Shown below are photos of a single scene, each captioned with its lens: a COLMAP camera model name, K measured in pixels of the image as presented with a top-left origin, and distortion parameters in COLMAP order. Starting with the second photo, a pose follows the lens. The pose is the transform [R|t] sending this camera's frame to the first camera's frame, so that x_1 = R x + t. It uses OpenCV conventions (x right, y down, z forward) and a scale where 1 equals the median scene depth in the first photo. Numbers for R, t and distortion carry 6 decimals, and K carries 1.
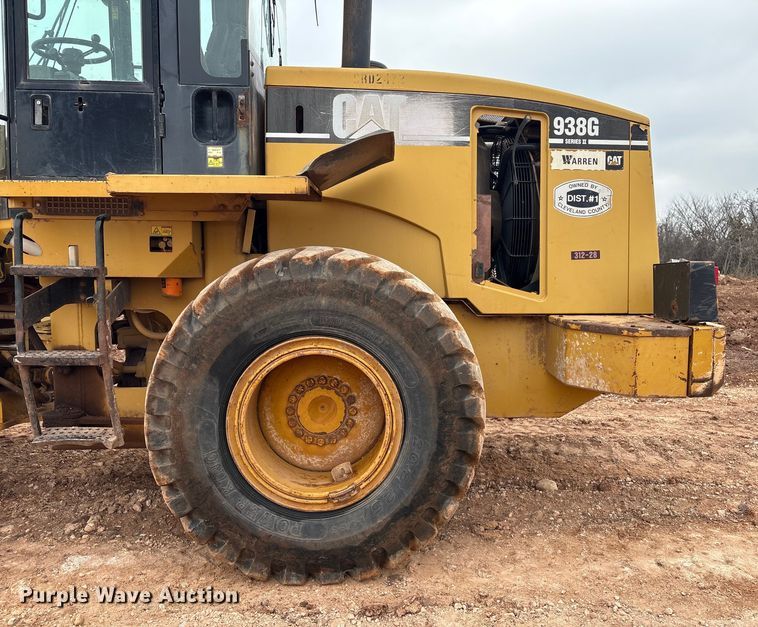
lens RADIAL K [[649.7, 0, 415.9], [0, 649.7, 310.7], [0, 0, 1]] dist [0.012579, 0.000757]
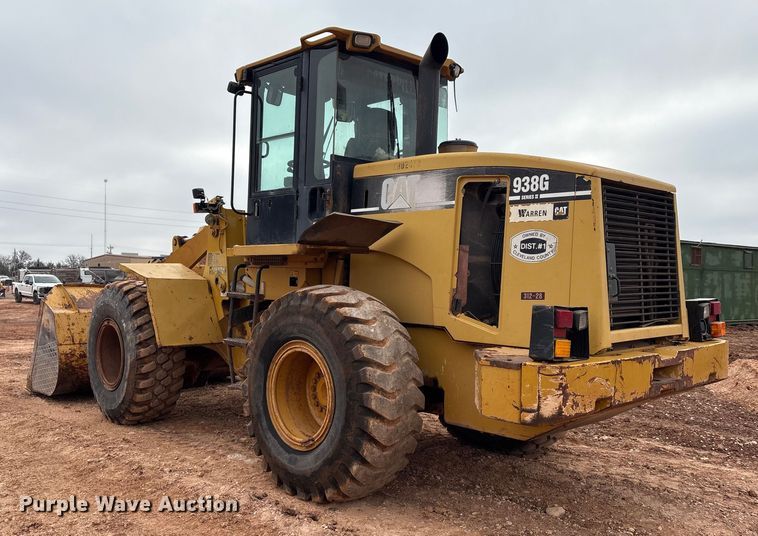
lens RADIAL K [[688.7, 0, 350.4], [0, 688.7, 300.3], [0, 0, 1]] dist [0.052035, -0.004943]
pose [[0.628339, 0.035229, -0.777142, 1.030399], [-0.082657, 0.996343, -0.021664, -0.026998], [0.773536, 0.077848, 0.628952, 0.003468]]
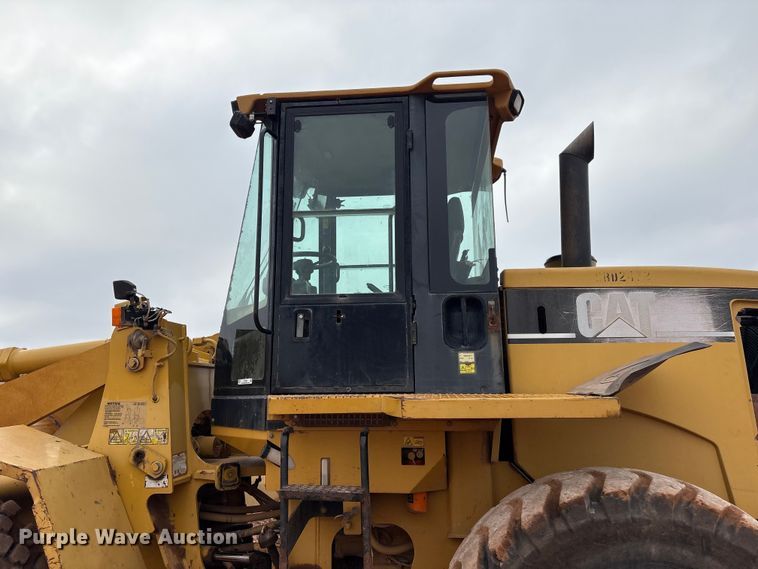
lens RADIAL K [[580.2, 0, 366.7], [0, 580.2, 267.7], [0, 0, 1]] dist [0.060677, -0.065193]
pose [[0.985065, -0.048066, -0.165340, -0.291161], [-0.002711, 0.955797, -0.294013, -0.109680], [0.172164, 0.290070, 0.941392, 0.101930]]
